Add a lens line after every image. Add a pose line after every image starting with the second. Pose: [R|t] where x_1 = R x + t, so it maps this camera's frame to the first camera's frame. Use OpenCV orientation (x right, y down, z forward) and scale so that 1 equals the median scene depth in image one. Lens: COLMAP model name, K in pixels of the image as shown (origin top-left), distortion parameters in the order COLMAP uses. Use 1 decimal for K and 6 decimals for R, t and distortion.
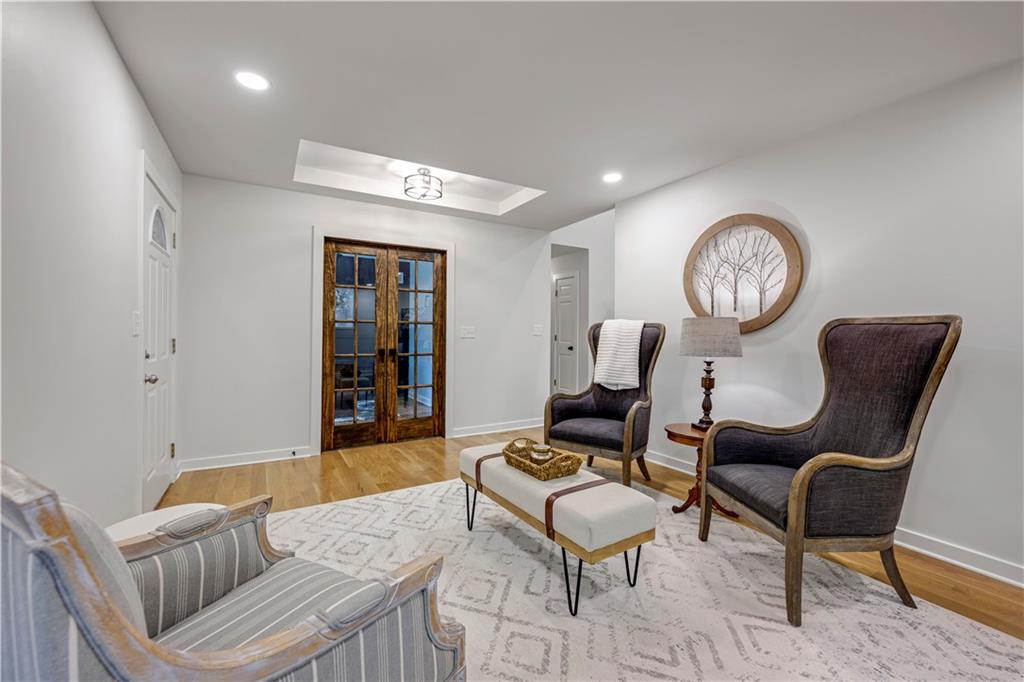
lens RADIAL K [[418.1, 0, 508.0], [0, 418.1, 330.6], [0, 0, 1]] dist [0.000129, 0.000019]
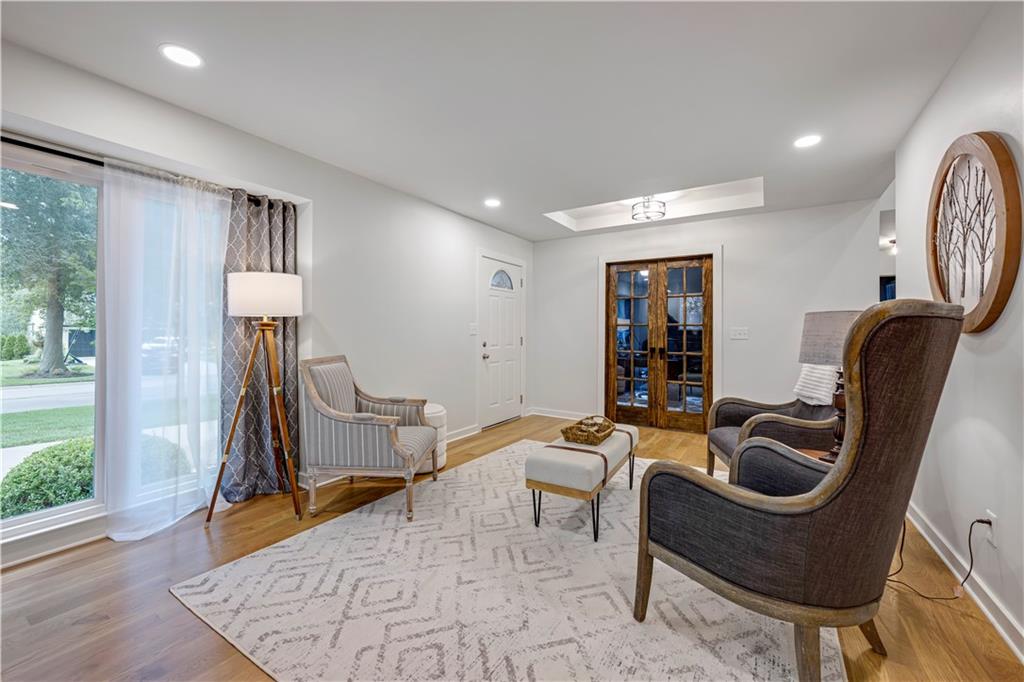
lens RADIAL K [[411.7, 0, 509.1], [0, 411.7, 328.2], [0, 0, 1]] dist [0.000421, -0.000005]
pose [[0.458124, -0.013174, -0.888790, 0.623210], [0.001576, 0.999901, -0.014008, 0.005131], [0.888887, 0.005016, 0.458100, 0.113270]]
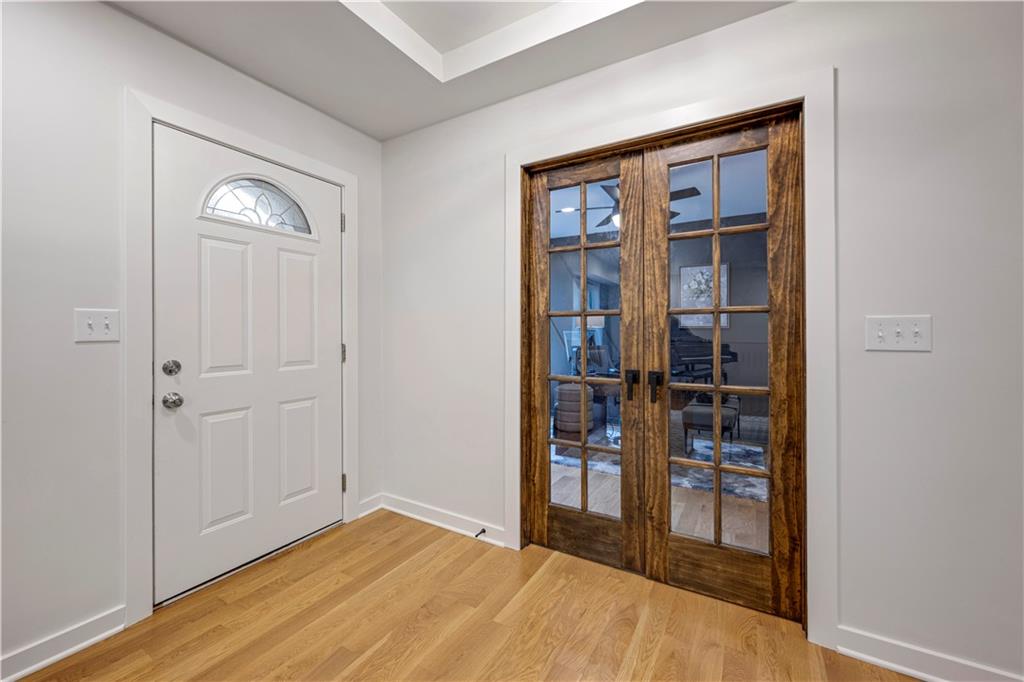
lens RADIAL K [[408.1, 0, 512.4], [0, 408.1, 329.0], [0, 0, 1]] dist [-0.001449, -0.000170]
pose [[0.484384, -0.015118, -0.874725, 0.037340], [0.008459, 0.999885, -0.012597, 0.003127], [0.874814, -0.001298, 0.484456, 0.745674]]
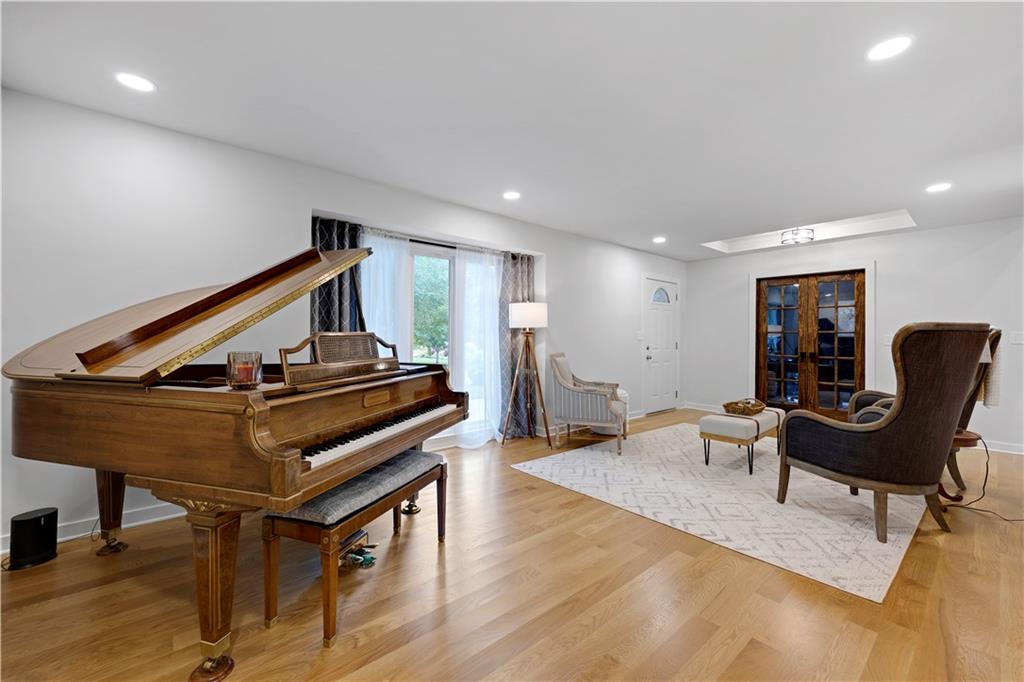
lens RADIAL K [[415.1, 0, 509.2], [0, 415.1, 334.7], [0, 0, 1]] dist [0.000352, 0.000135]
pose [[0.173451, -0.012779, -0.984760, 0.963334], [-0.003855, 0.999899, -0.013655, 0.010051], [0.984835, 0.006165, 0.173384, -0.188365]]
